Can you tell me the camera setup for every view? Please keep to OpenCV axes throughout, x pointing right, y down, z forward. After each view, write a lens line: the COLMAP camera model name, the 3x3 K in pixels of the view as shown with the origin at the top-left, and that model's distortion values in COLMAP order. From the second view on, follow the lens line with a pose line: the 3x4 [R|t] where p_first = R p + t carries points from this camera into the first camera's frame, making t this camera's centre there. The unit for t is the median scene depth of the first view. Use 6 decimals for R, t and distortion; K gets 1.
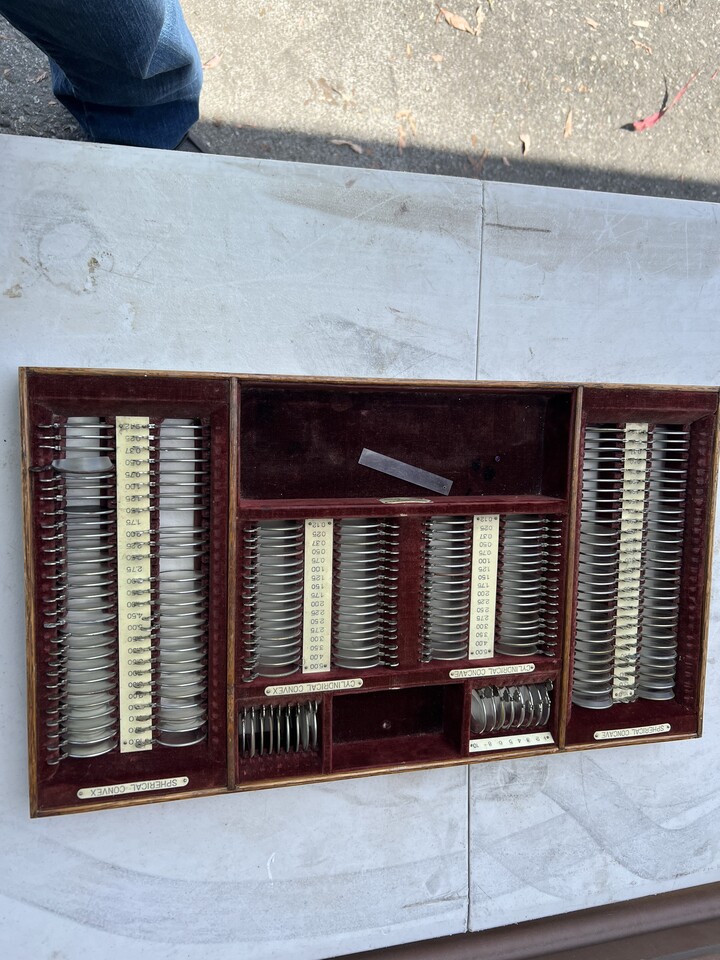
lens RADIAL K [[725.7, 0, 357.5], [0, 725.7, 484.0], [0, 0, 1]] dist [0.046720, -0.065148]
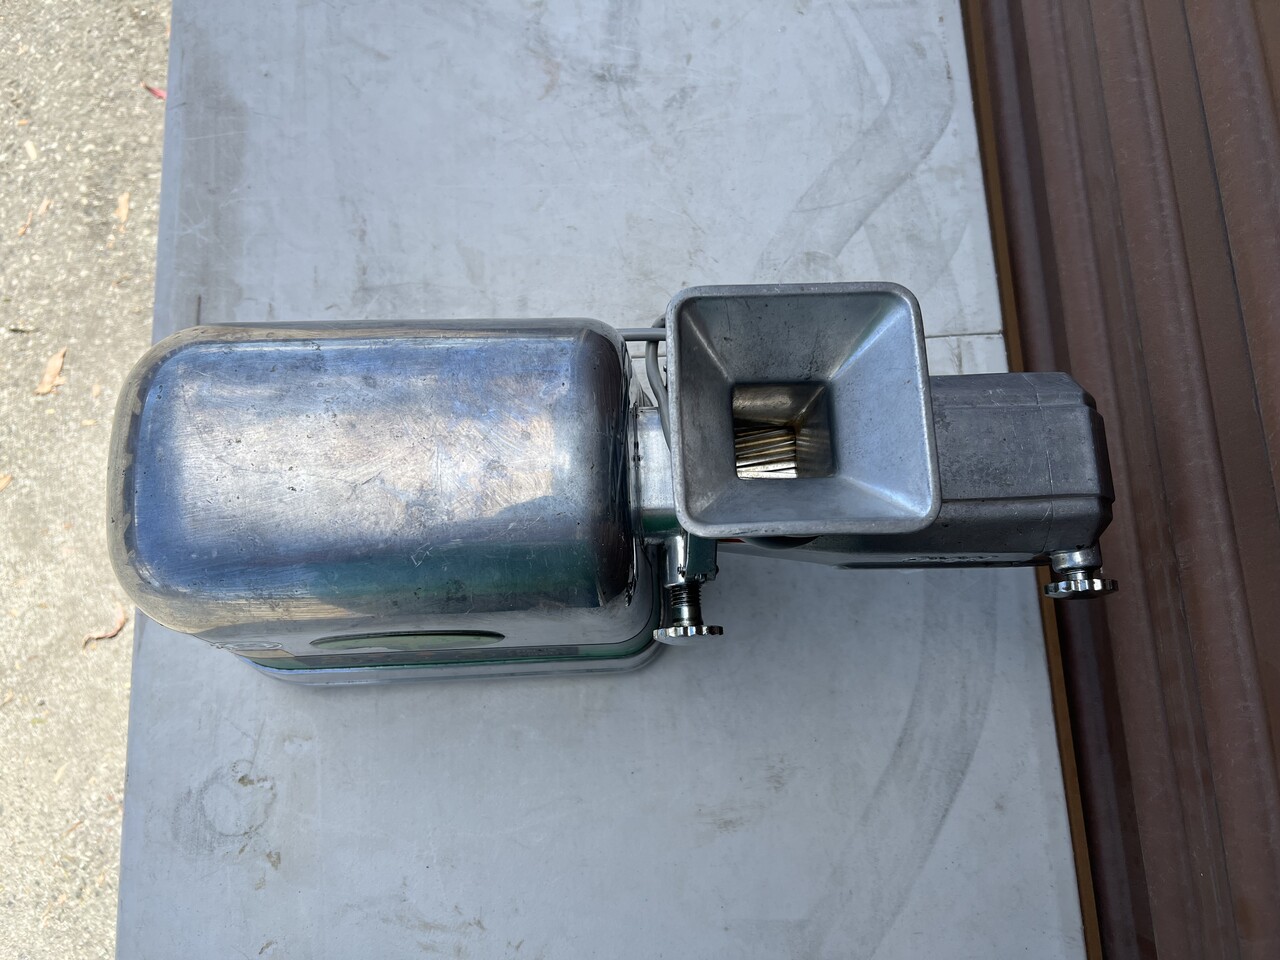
lens RADIAL K [[967.6, 0, 630.3], [0, 967.6, 480.6], [0, 0, 1]] dist [0.046720, -0.065148]
pose [[-0.052789, -0.996950, -0.057486, 0.032600], [0.994798, -0.047478, -0.090128, 0.131520], [0.087124, -0.061944, 0.994270, -0.085468]]
